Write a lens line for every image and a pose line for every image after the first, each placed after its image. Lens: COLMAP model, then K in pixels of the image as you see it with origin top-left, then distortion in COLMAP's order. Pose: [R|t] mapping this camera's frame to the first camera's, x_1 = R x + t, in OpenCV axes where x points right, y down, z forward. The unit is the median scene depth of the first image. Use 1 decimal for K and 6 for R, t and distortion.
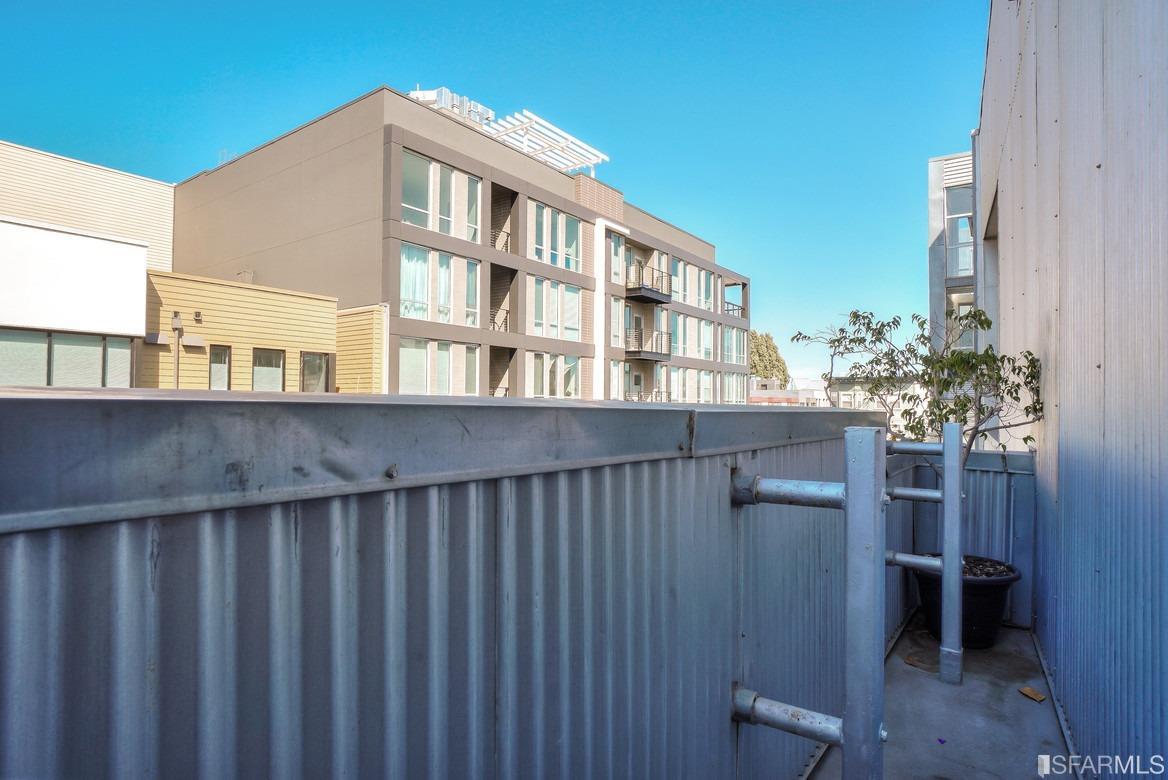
lens RADIAL K [[609.0, 0, 581.0], [0, 609.0, 395.3], [0, 0, 1]] dist [-0.040446, 0.024098]
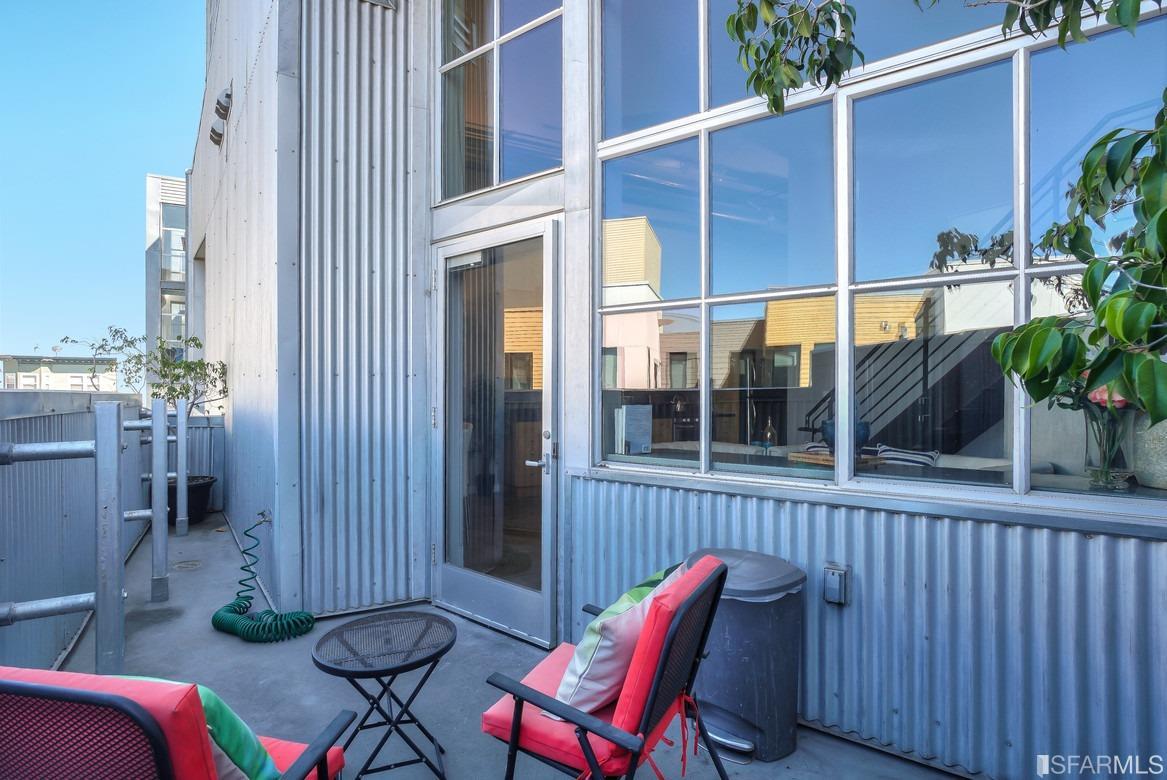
lens RADIAL K [[608.5, 0, 577.8], [0, 608.5, 386.0], [0, 0, 1]] dist [-0.040446, 0.024098]
pose [[0.392801, -0.002007, 0.919621, -0.509575], [-0.010165, 0.999927, 0.006524, -0.016379], [-0.919567, -0.011911, 0.392752, -0.714246]]
